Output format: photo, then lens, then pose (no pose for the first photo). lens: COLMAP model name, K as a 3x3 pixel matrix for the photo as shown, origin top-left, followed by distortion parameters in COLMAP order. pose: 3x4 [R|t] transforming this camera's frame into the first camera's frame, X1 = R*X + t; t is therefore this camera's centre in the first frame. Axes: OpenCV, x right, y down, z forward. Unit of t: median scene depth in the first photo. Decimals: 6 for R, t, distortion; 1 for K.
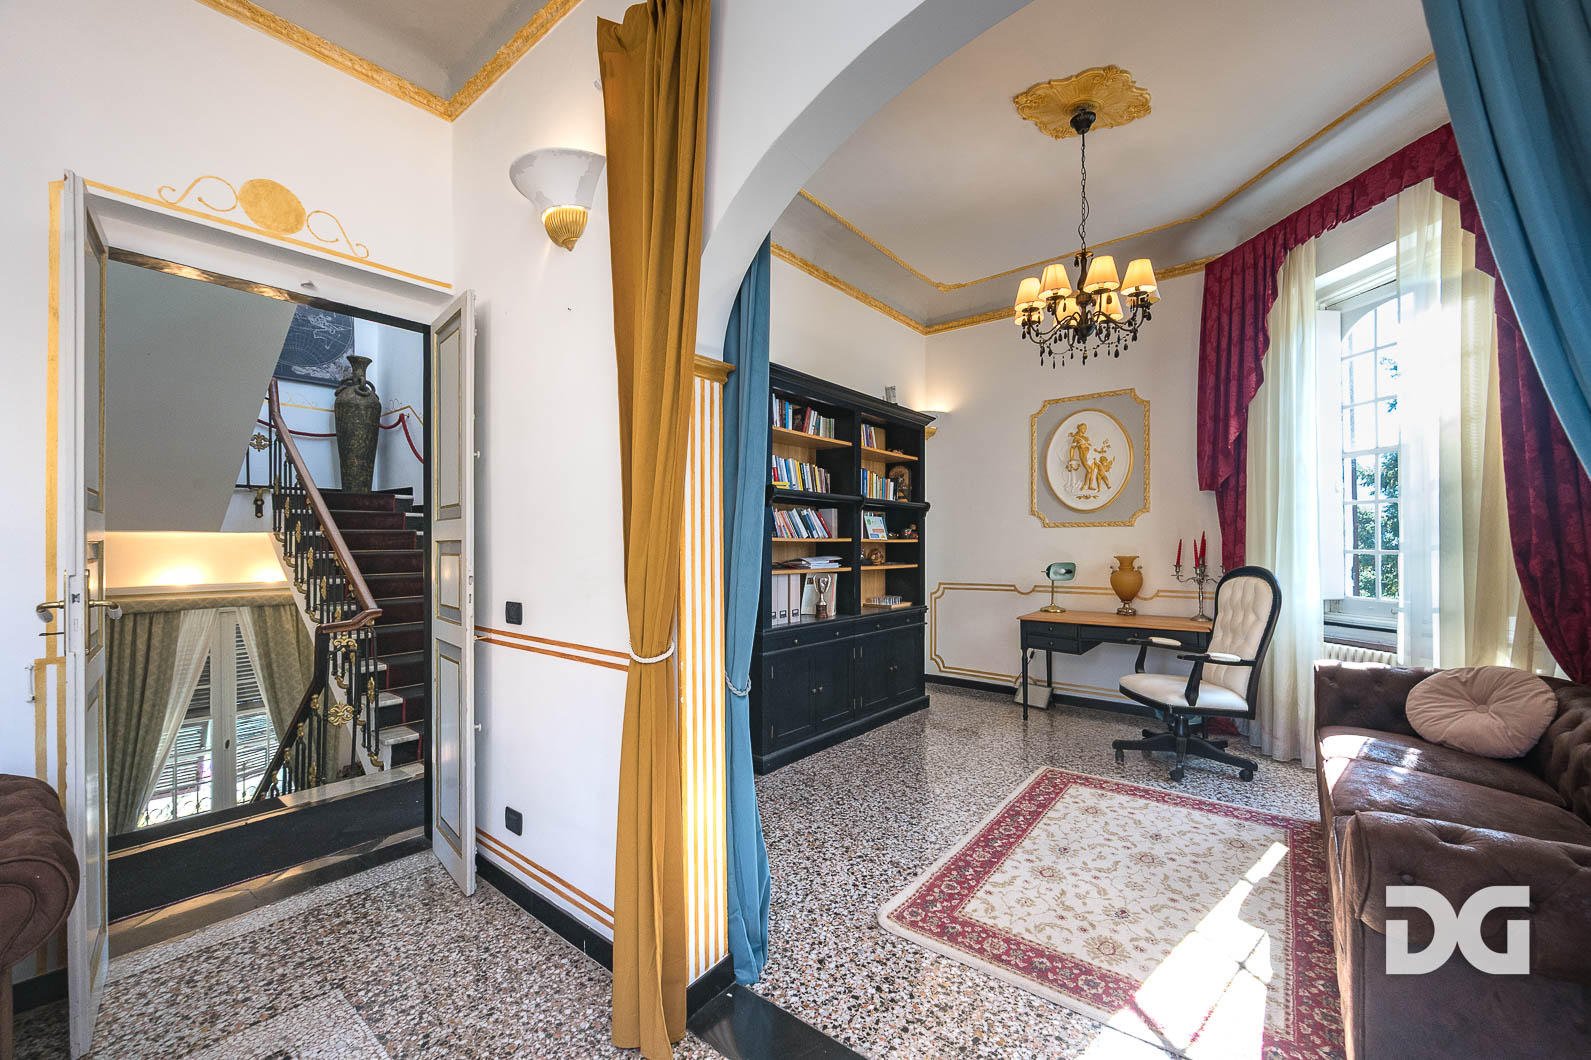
lens RADIAL K [[636.7, 0, 799.1], [0, 636.7, 540.2], [0, 0, 1]] dist [0.002015, 0.000371]
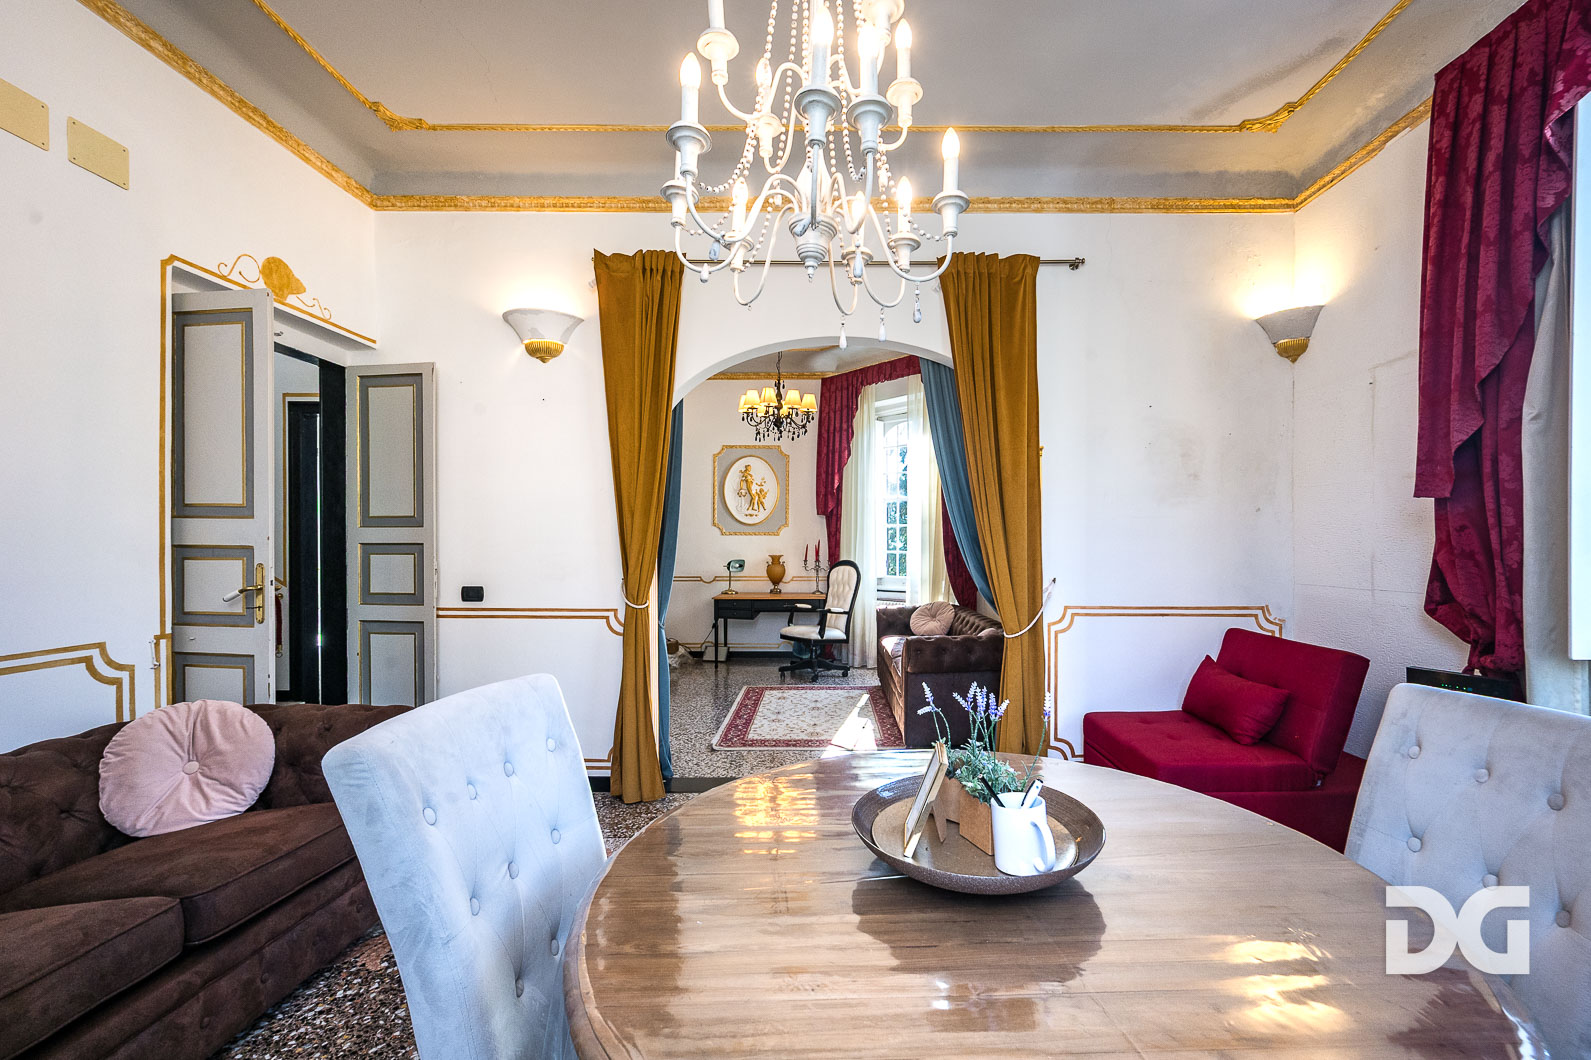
lens RADIAL K [[658.7, 0, 834.8], [0, 658.7, 545.8], [0, 0, 1]] dist [-0.000652, 0.000114]
pose [[0.784390, 0.006390, 0.620235, -0.493186], [-0.011029, 0.999933, 0.003647, -0.006311], [-0.620169, -0.009701, 0.784408, -0.458242]]
